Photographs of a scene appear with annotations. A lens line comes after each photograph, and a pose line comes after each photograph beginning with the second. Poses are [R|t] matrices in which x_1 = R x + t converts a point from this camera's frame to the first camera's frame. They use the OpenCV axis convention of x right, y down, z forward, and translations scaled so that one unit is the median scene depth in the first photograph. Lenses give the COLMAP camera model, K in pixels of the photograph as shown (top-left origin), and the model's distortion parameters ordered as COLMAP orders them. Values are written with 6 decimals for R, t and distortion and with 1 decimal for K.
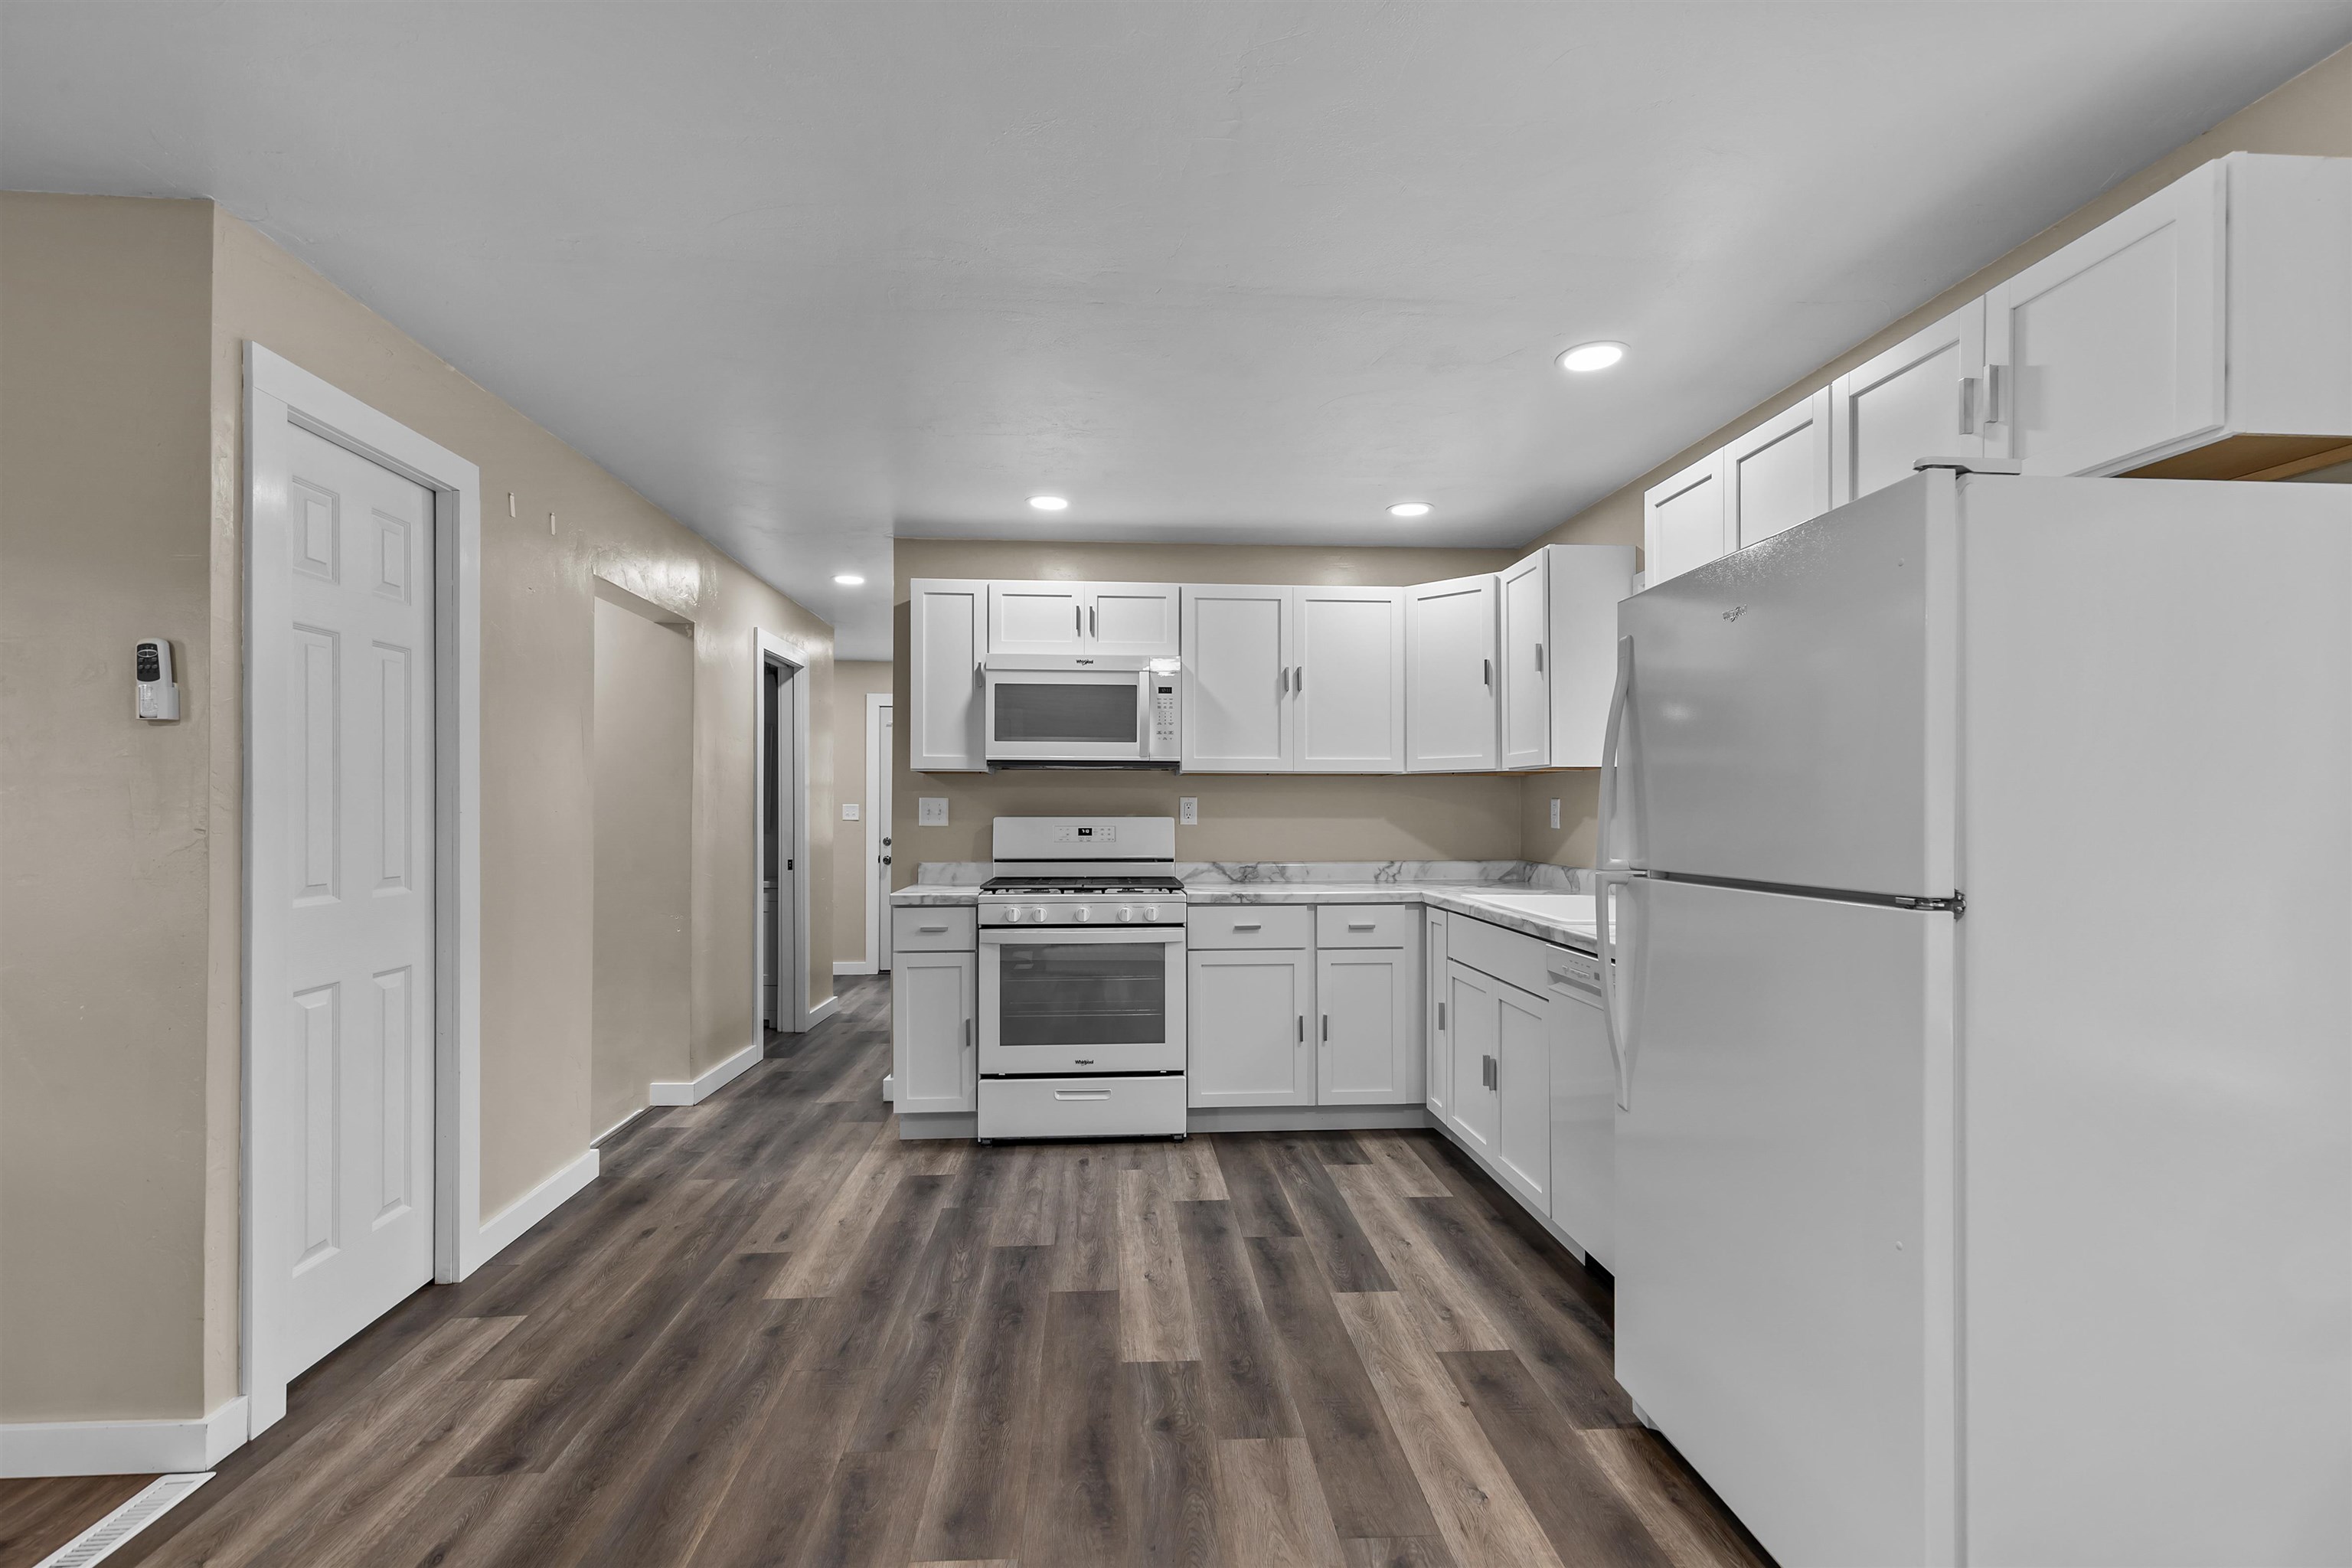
lens RADIAL K [[1053.6, 0, 1172.7], [0, 1053.6, 805.3], [0, 0, 1]] dist [0.008761, -0.002751]
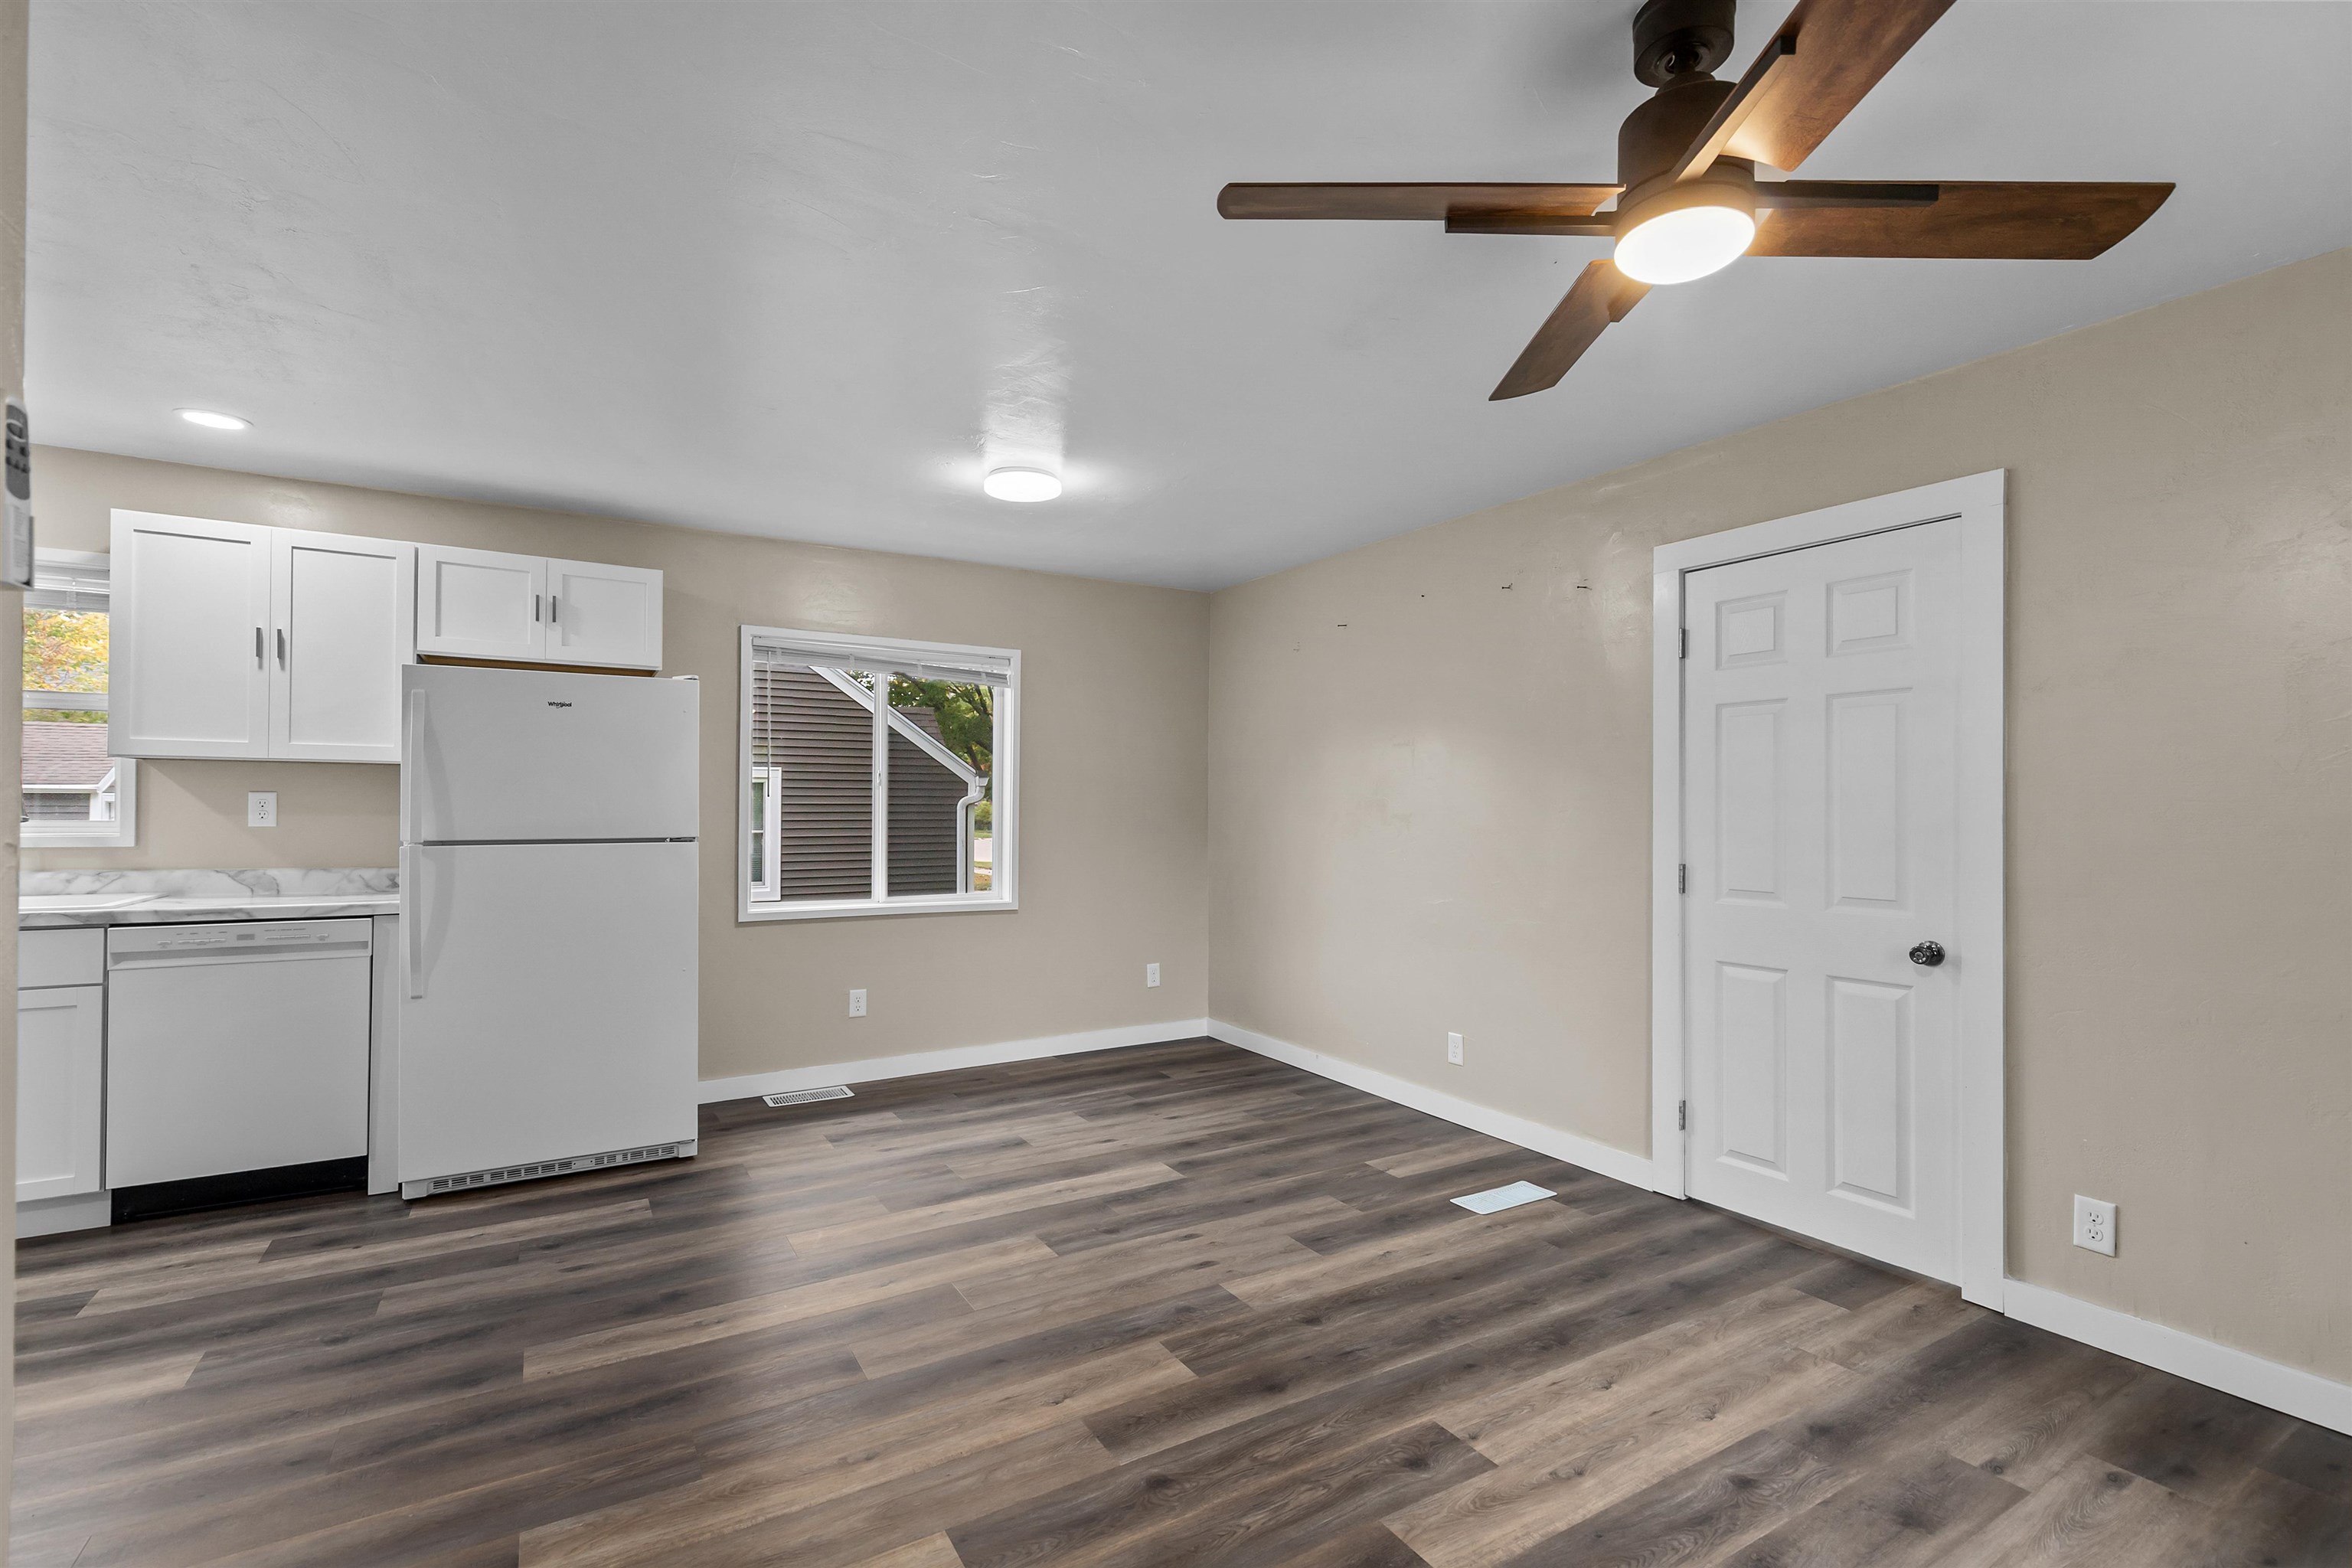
lens RADIAL K [[1053.6, 0, 1179.1], [0, 1053.6, 804.0], [0, 0, 1]] dist [0.008761, -0.002751]
pose [[-0.458545, -0.000306, 0.888671, -0.820941], [-0.010971, 0.999926, -0.005317, 0.000971], [-0.888604, -0.012188, -0.458514, 0.410801]]
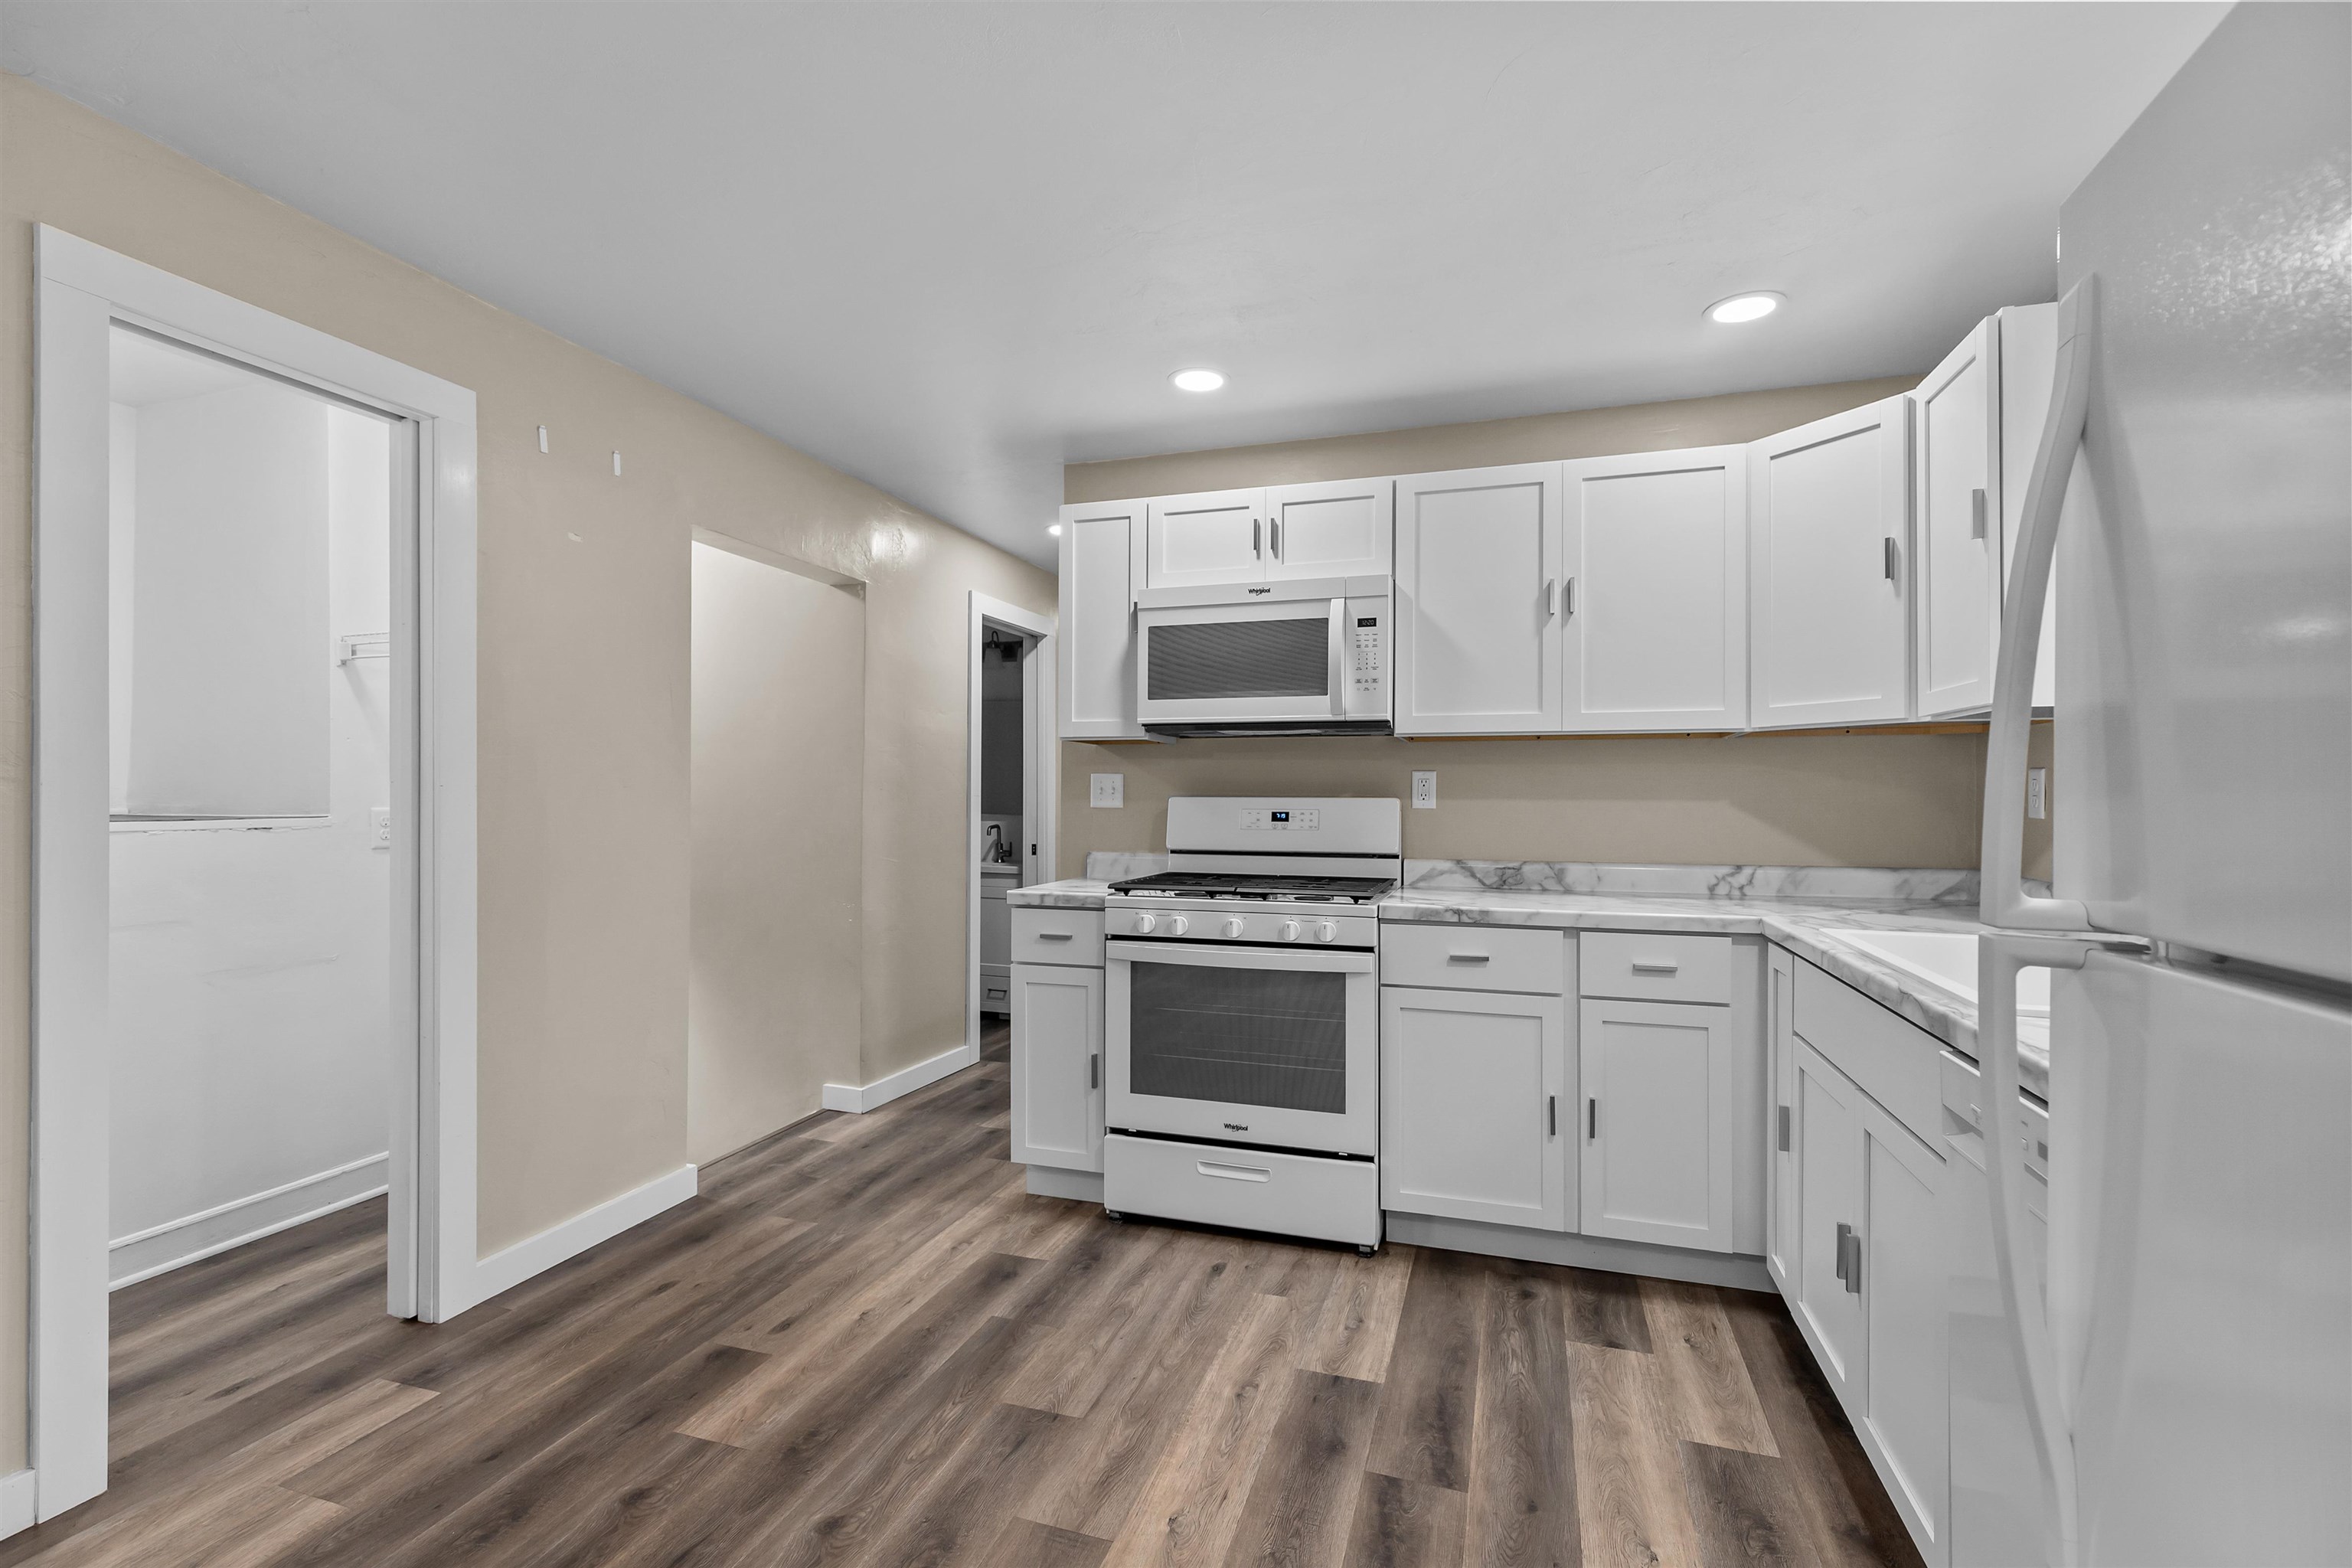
lens RADIAL K [[1053.6, 0, 1173.8], [0, 1053.6, 790.2], [0, 0, 1]] dist [0.008761, -0.002751]
pose [[0.926169, 0.001319, -0.377106, 0.159867], [-0.001352, 0.999999, 0.000177, 0.007163], [0.377106, 0.000346, 0.926170, 0.309496]]
